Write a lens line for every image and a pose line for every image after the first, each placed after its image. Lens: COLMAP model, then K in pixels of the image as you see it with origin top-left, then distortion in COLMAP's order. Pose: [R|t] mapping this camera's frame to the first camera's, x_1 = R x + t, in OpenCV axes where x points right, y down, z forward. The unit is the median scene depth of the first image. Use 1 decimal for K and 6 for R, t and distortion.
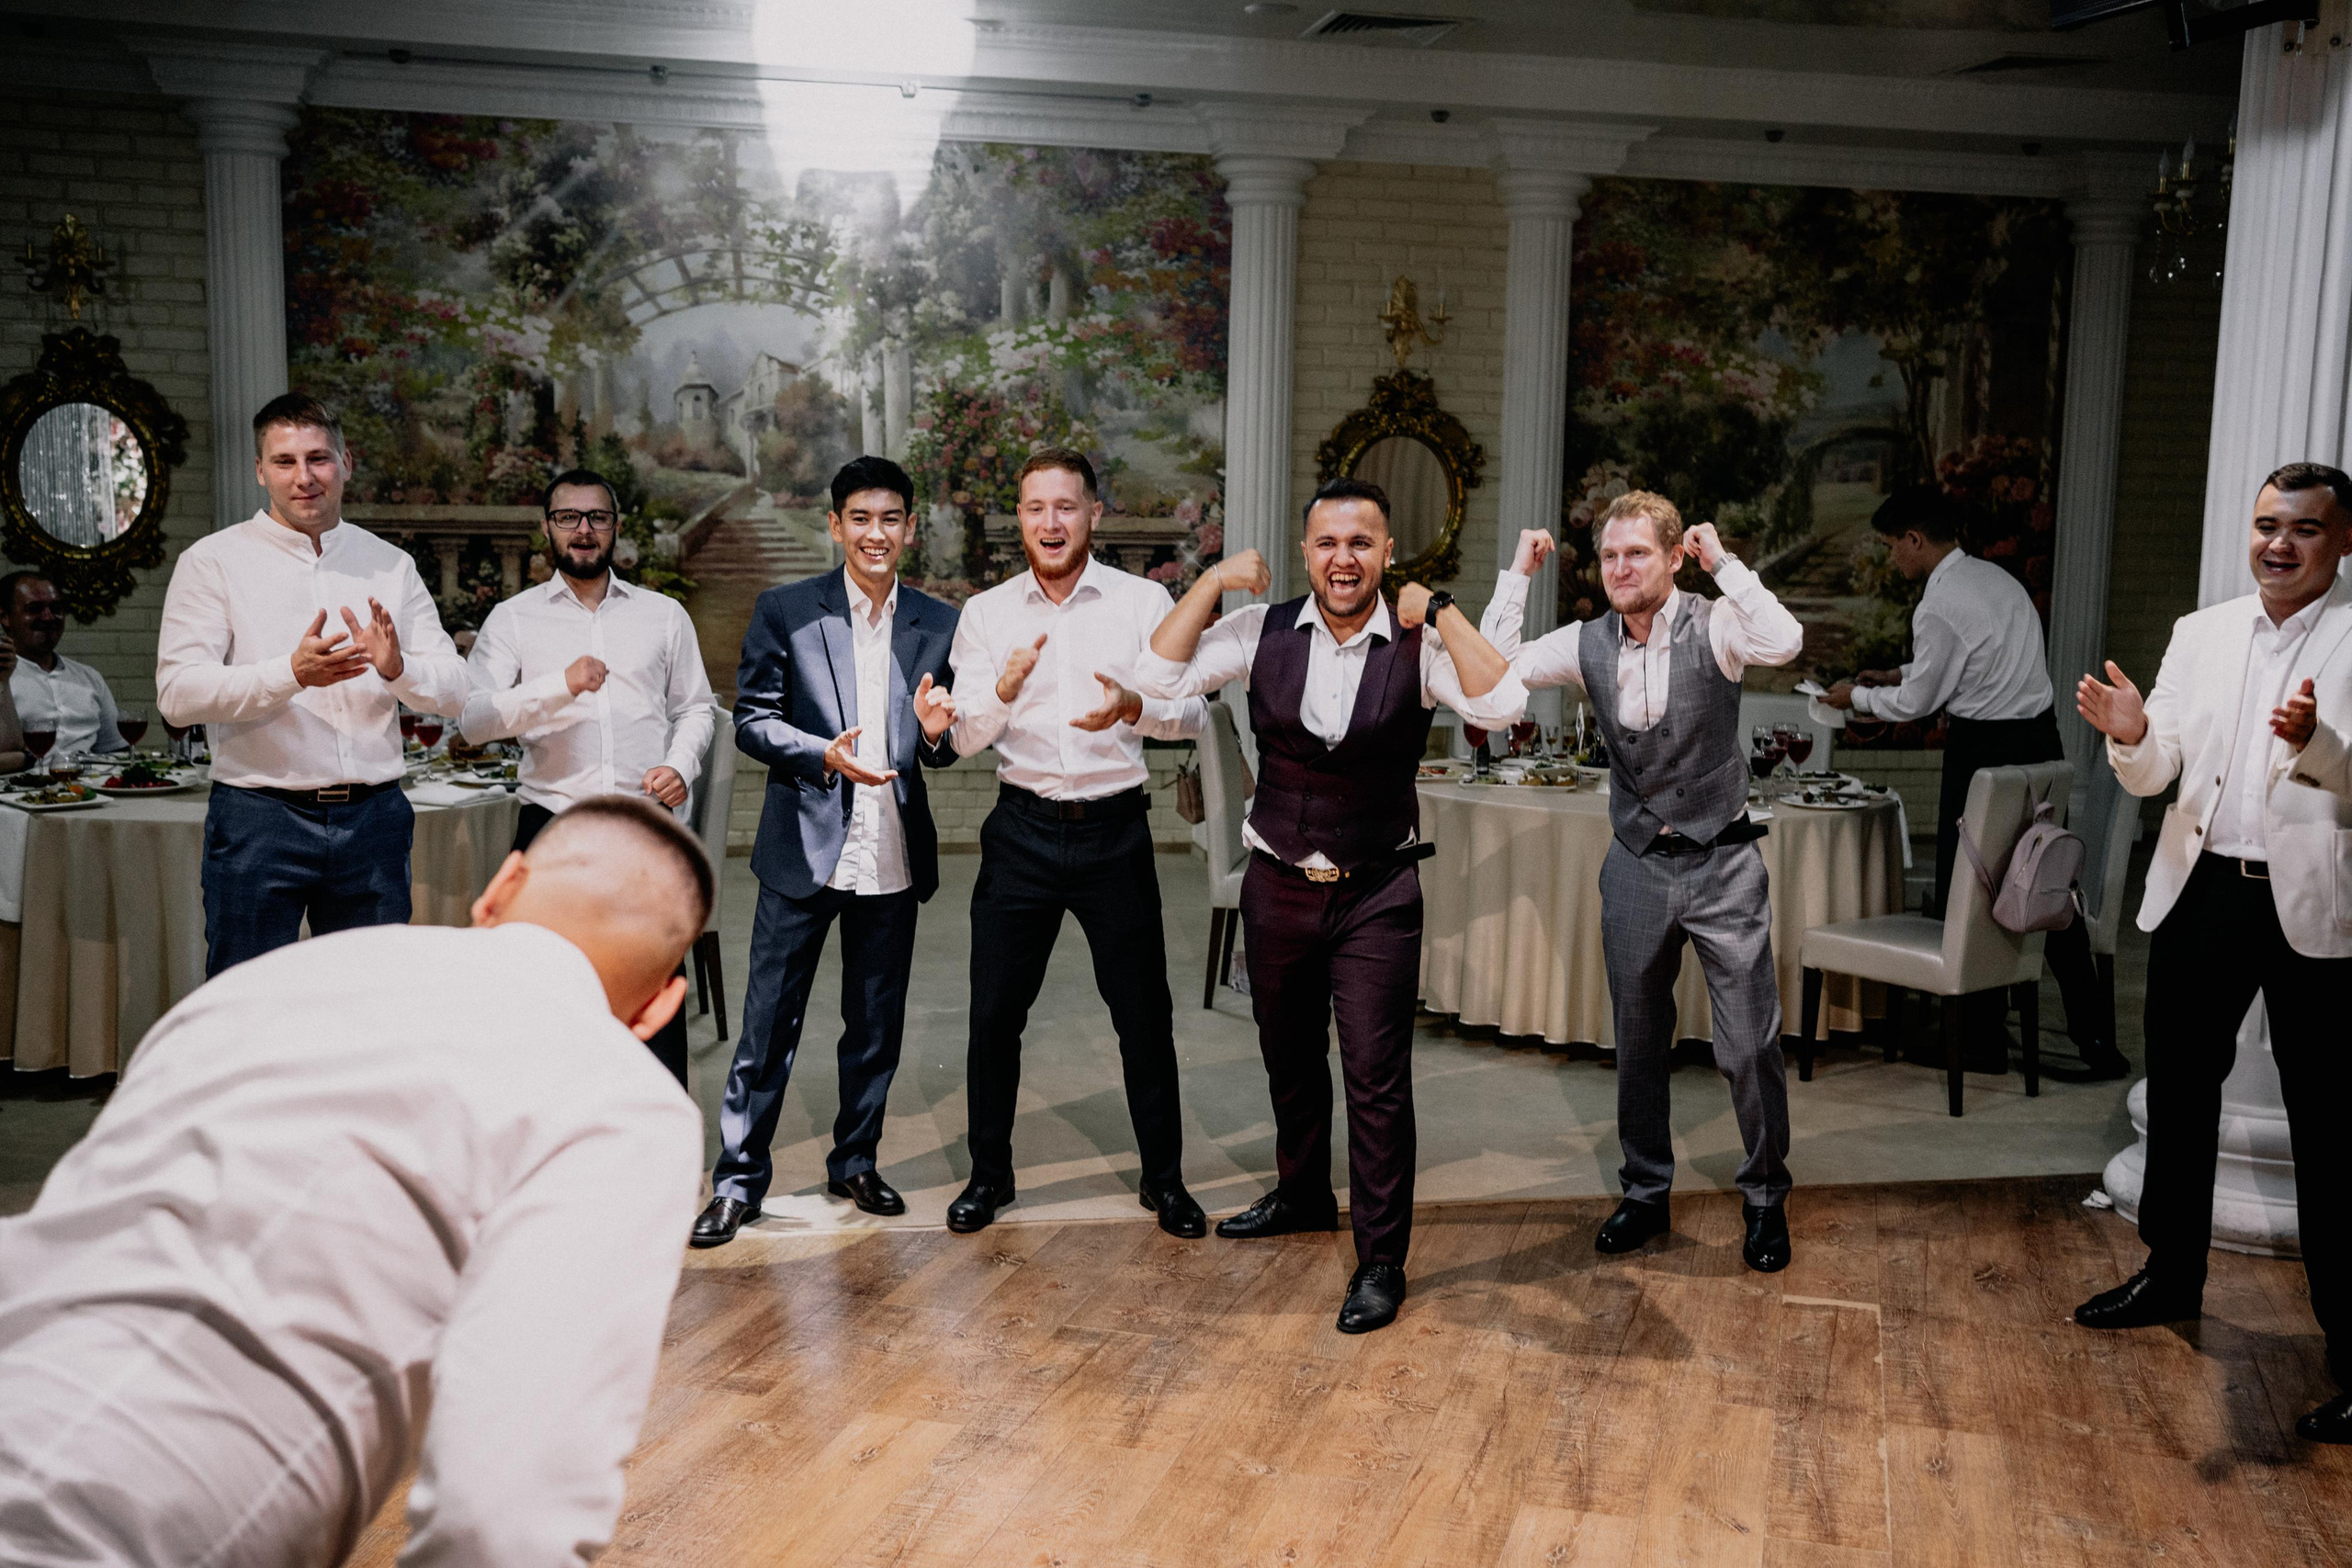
lens RADIAL K [[2306.2, 0, 1193.9], [0, 2306.2, 750.9], [0, 0, 1]] dist [-0.009660, 0.000000]
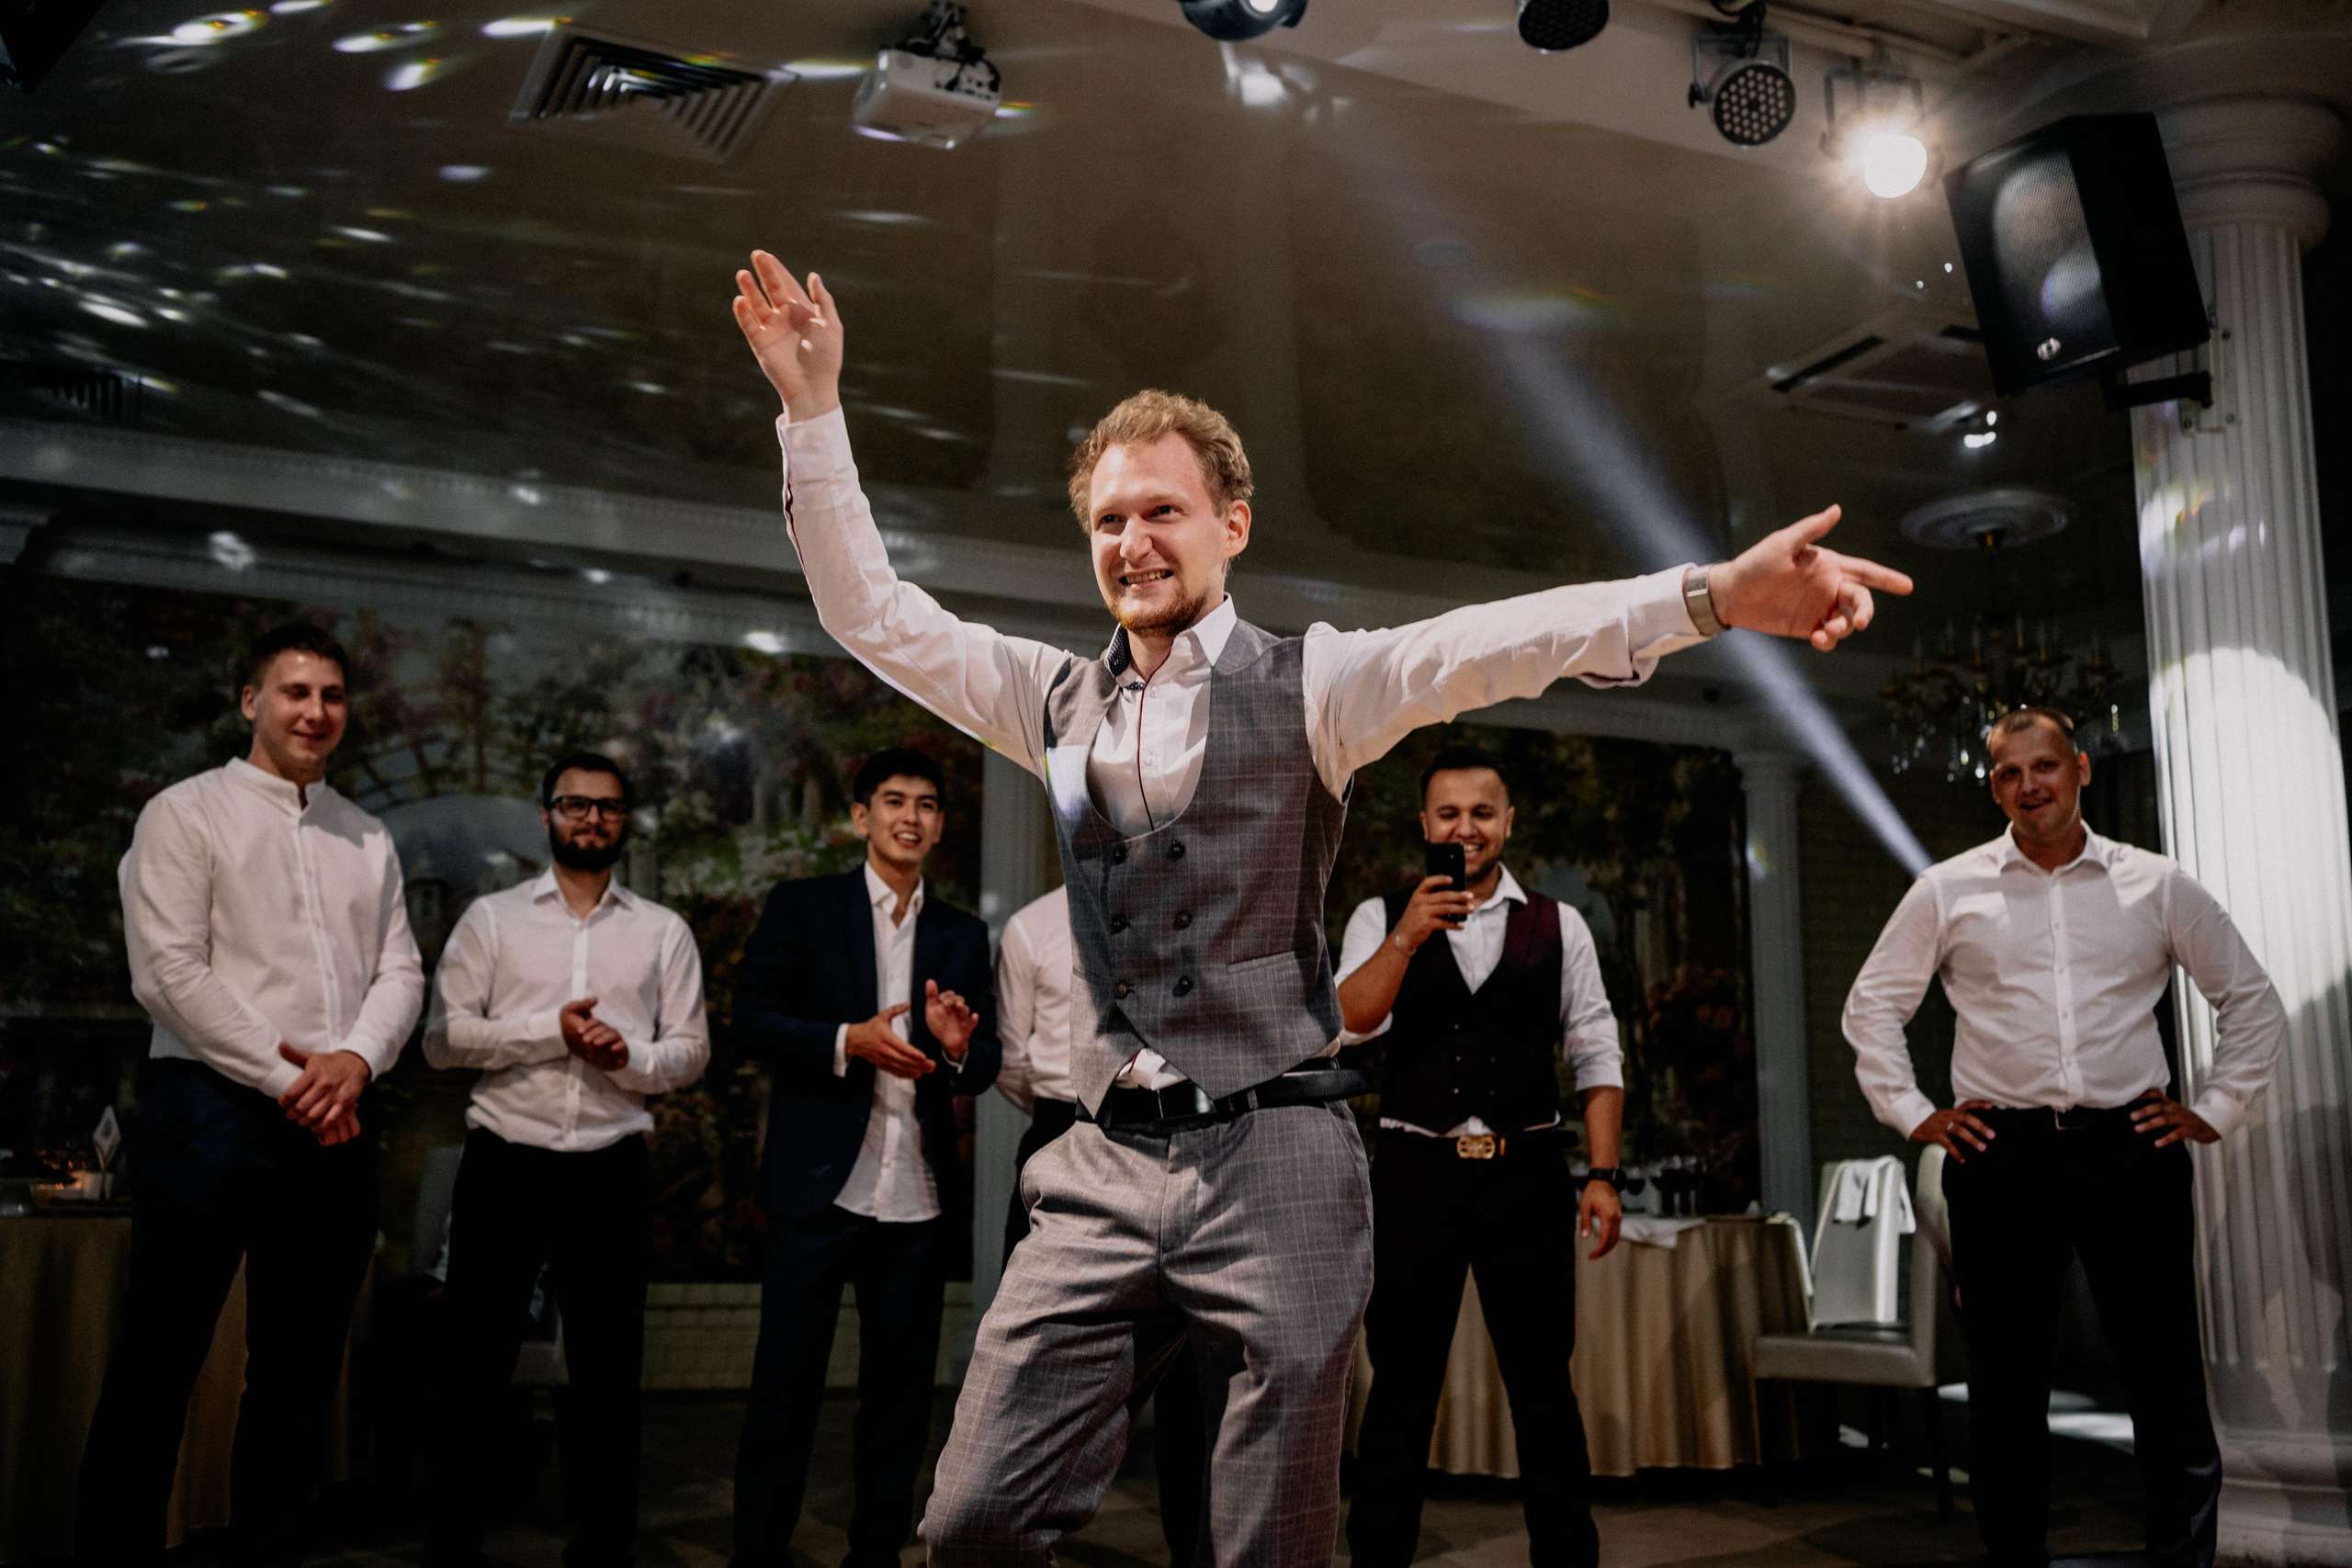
lens RADIAL K [[2306.2, 0, 1166.0], [0, 2306.2, 769.1], [0, 0, 1]] dist [-0.009660, 0.000000]
pose [[0.977152, 0.022158, 0.211384, -0.124396], [0.041135, 0.956032, -0.290365, 0.081558], [-0.208523, 0.292426, 0.933277, 0.060001]]
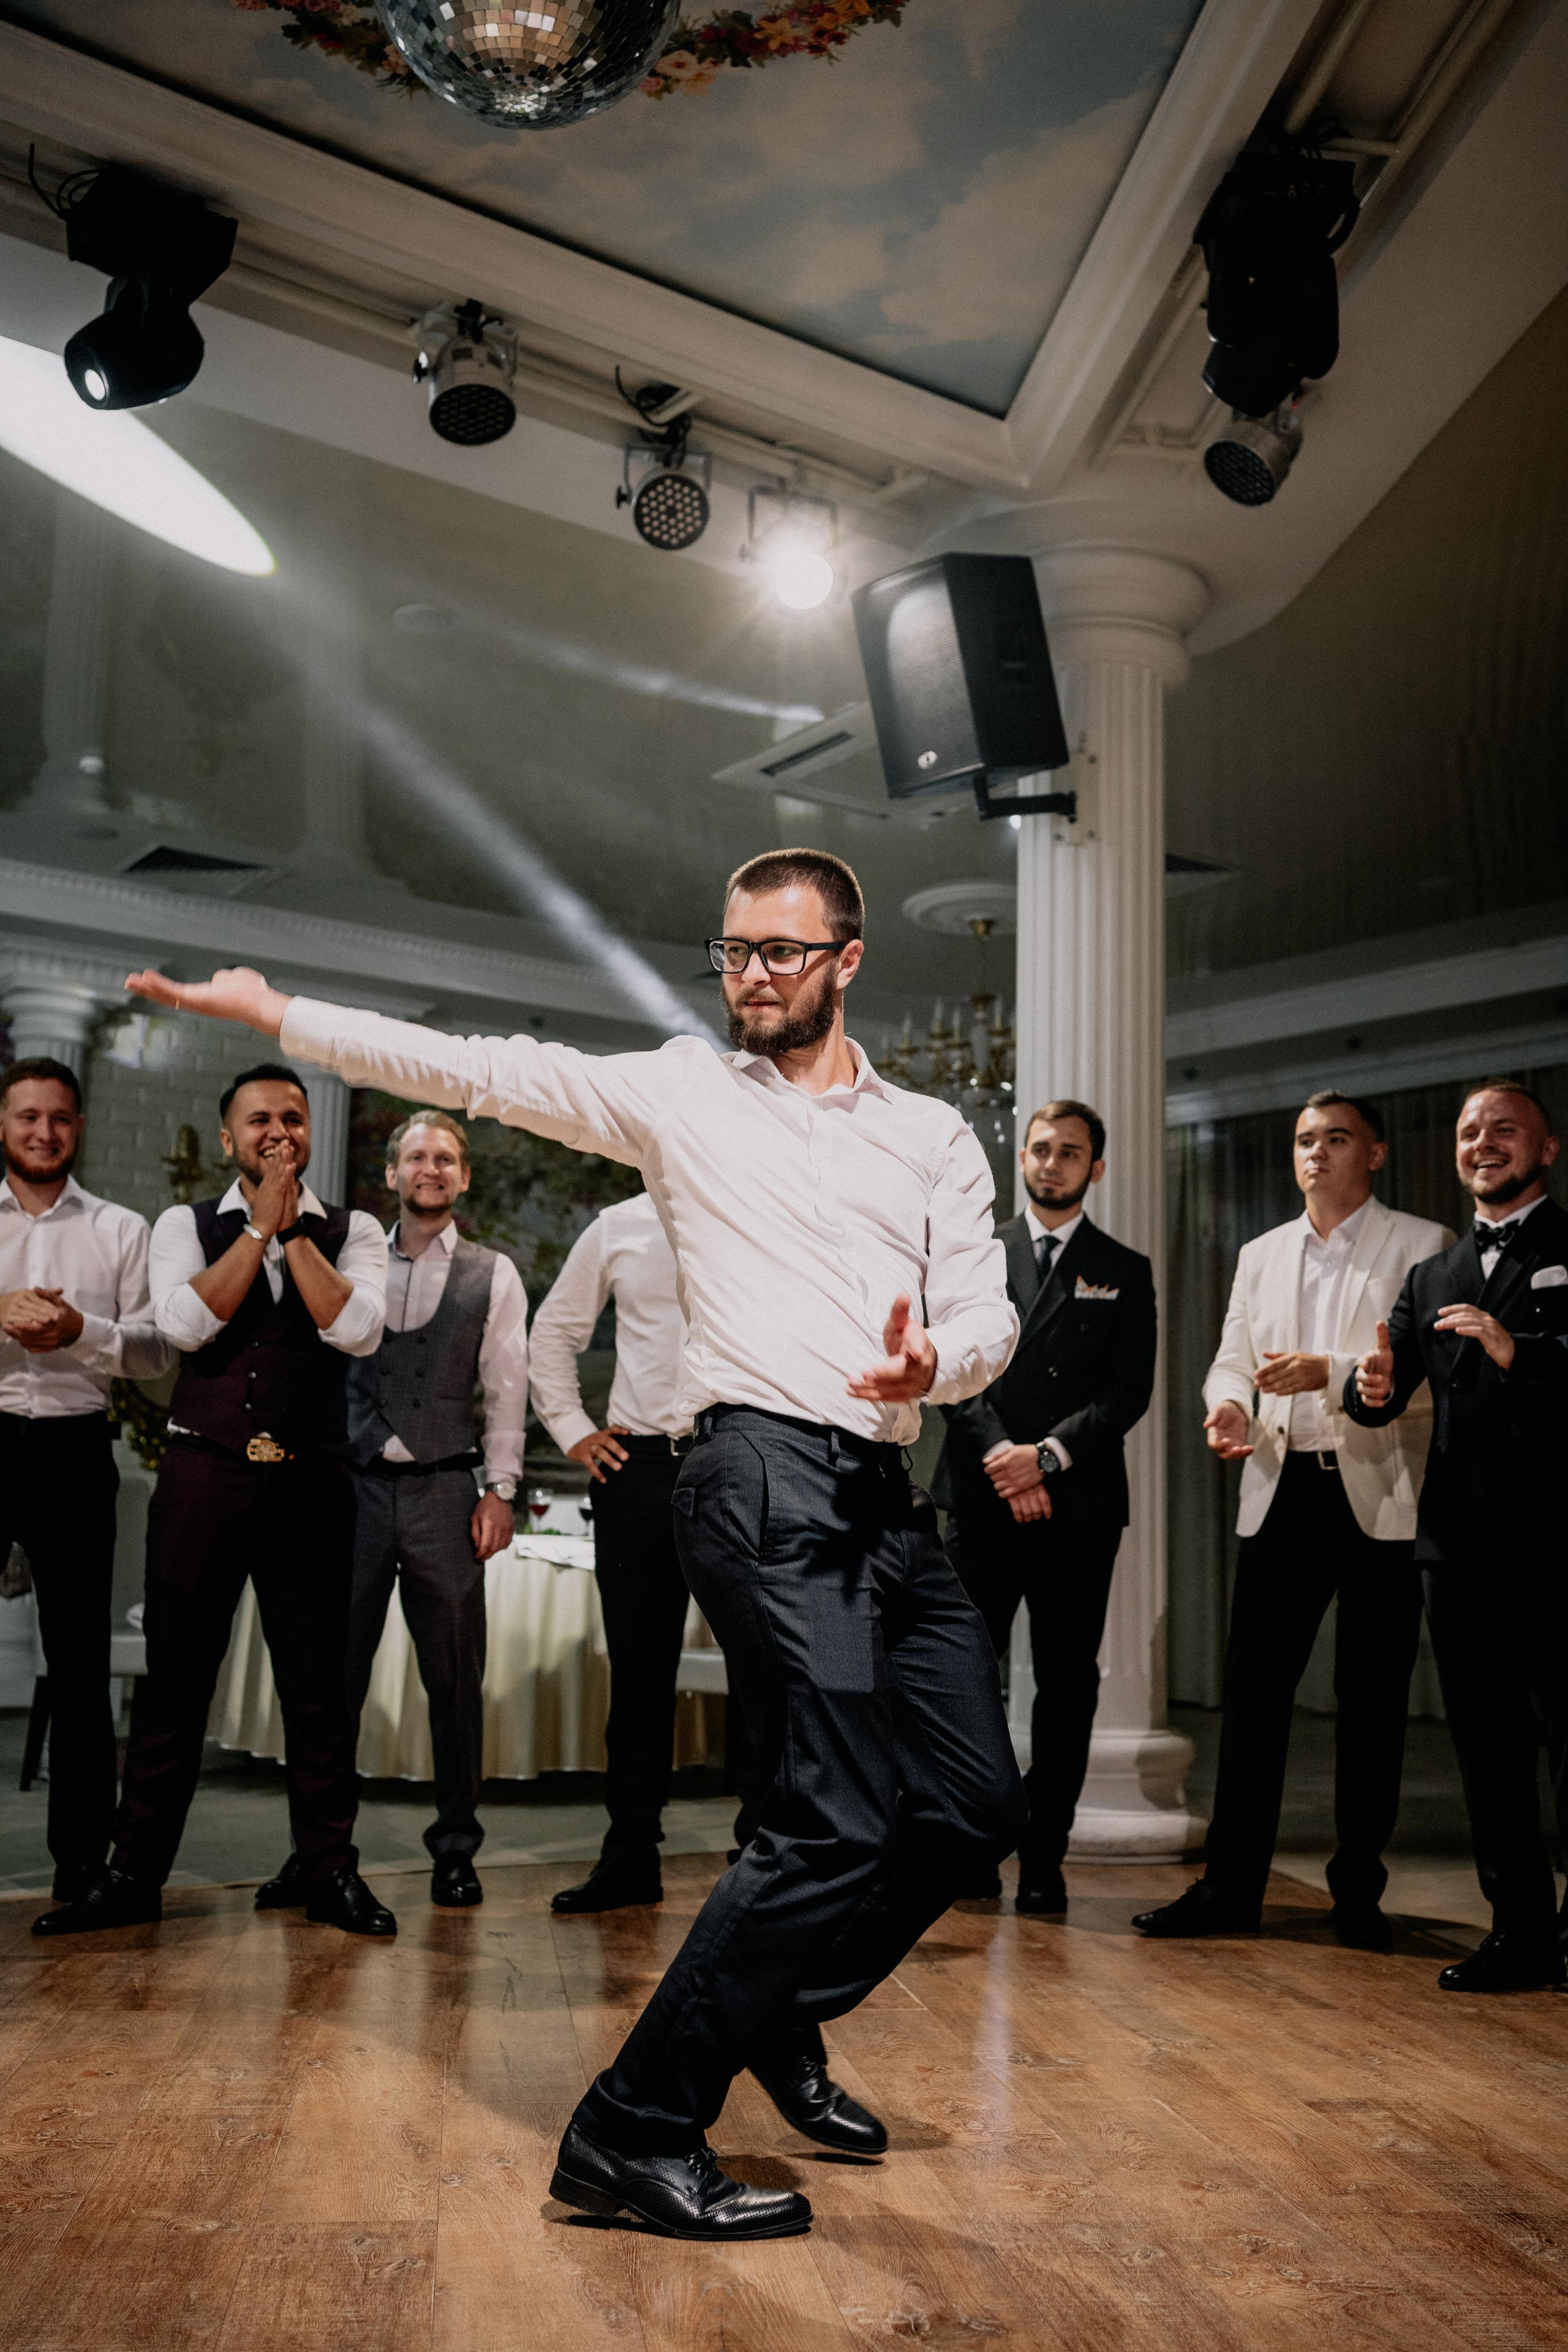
lens RADIAL K [[2306.4, 0, 788.9], [0, 2306.4, 1165.7], [0, 0, 1]] dist [-0.009660, 0.000000]
pose [[0.908665, 0.062985, 0.412748, -0.090879], [0.051366, 0.964183, -0.260217, 0.093041], [-0.414354, 0.257652, 0.872884, 0.018494]]
